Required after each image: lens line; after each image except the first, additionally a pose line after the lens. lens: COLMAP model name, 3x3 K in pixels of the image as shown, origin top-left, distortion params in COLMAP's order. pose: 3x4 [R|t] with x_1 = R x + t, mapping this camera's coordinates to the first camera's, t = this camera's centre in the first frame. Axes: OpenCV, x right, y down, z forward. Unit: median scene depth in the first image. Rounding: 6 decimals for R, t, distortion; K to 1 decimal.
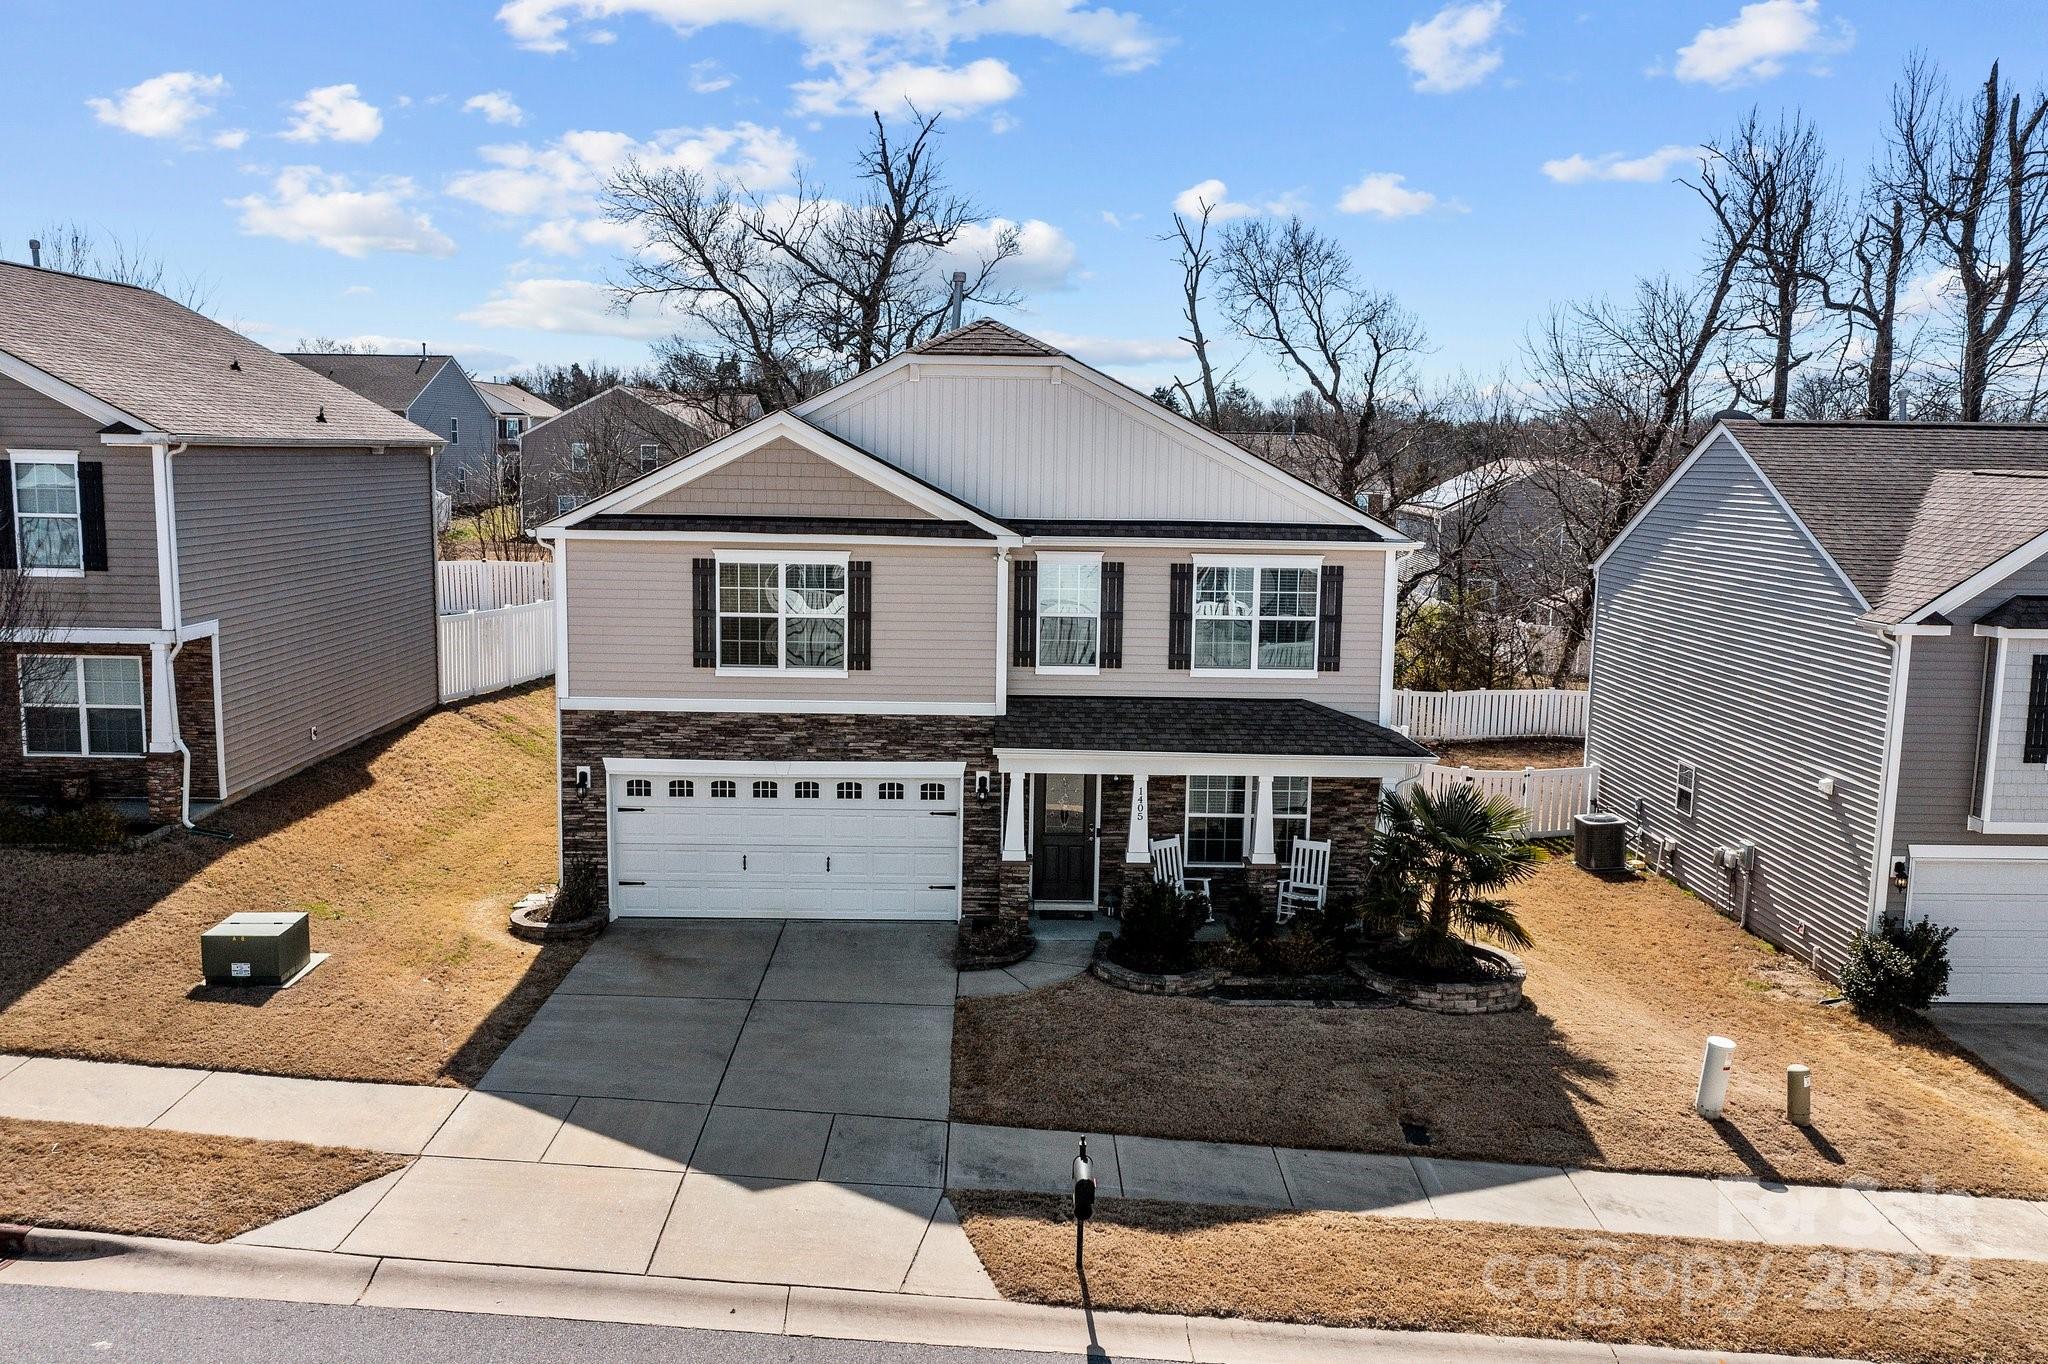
lens RADIAL K [[1661.9, 0, 1024.0], [0, 1661.9, 682.0], [0, 0, 1]] dist [0.004253, 0.002721]
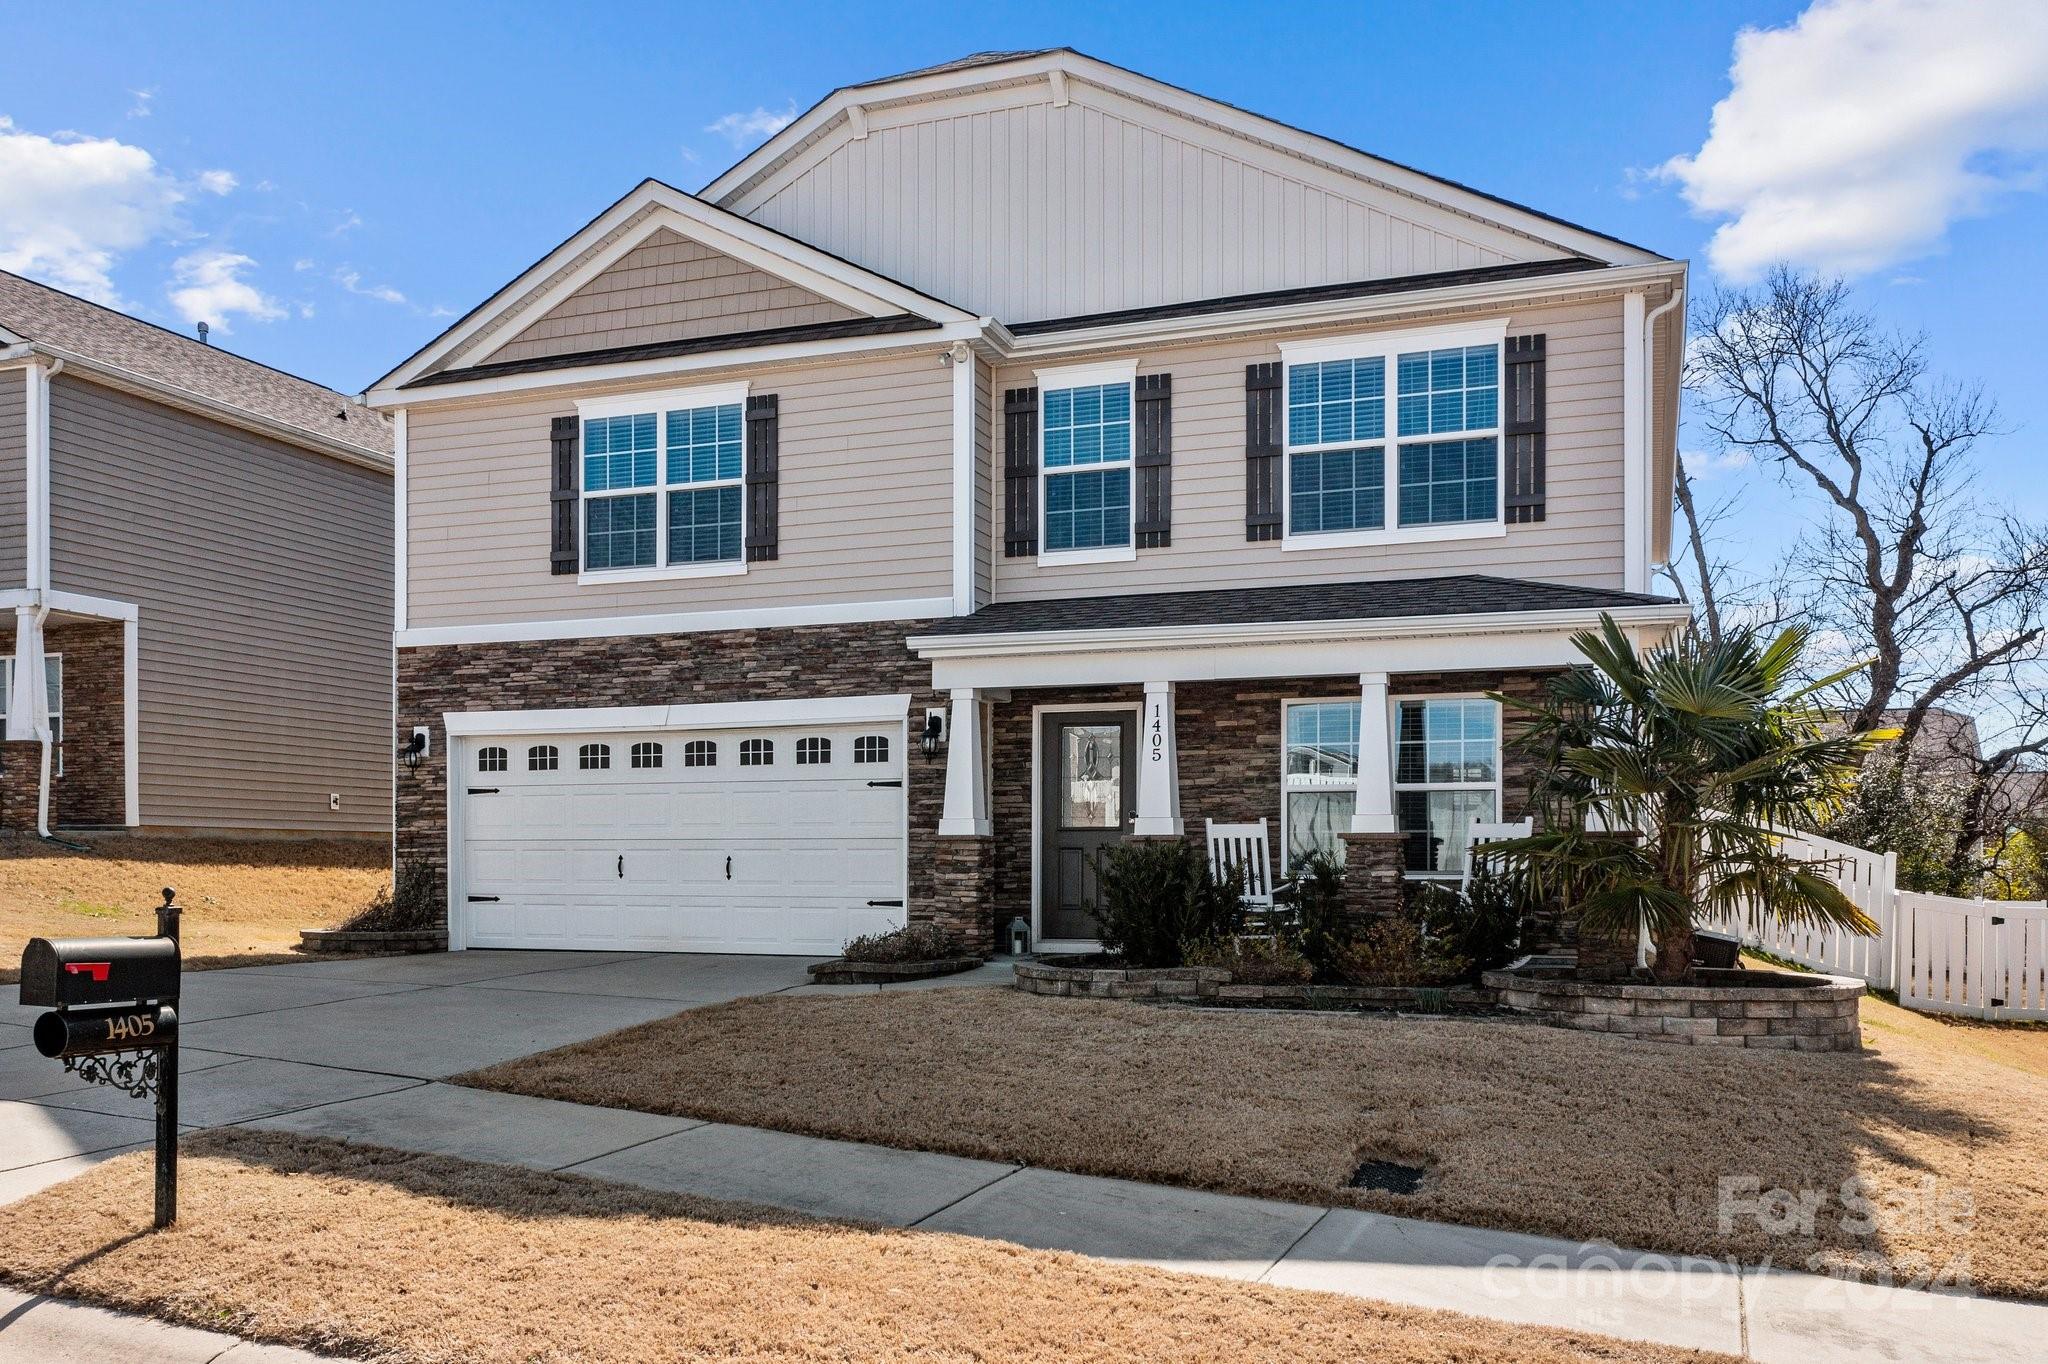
lens RADIAL K [[1680.4, 0, 1024.3], [0, 1680.4, 878.2], [0, 0, 1]] dist [0.008581, 0.003009]
pose [[0.930110, -0.014003, -0.367015, 0.239562], [-0.035575, 0.991140, -0.127972, 0.198406], [0.365555, 0.132084, 0.921370, 0.437802]]
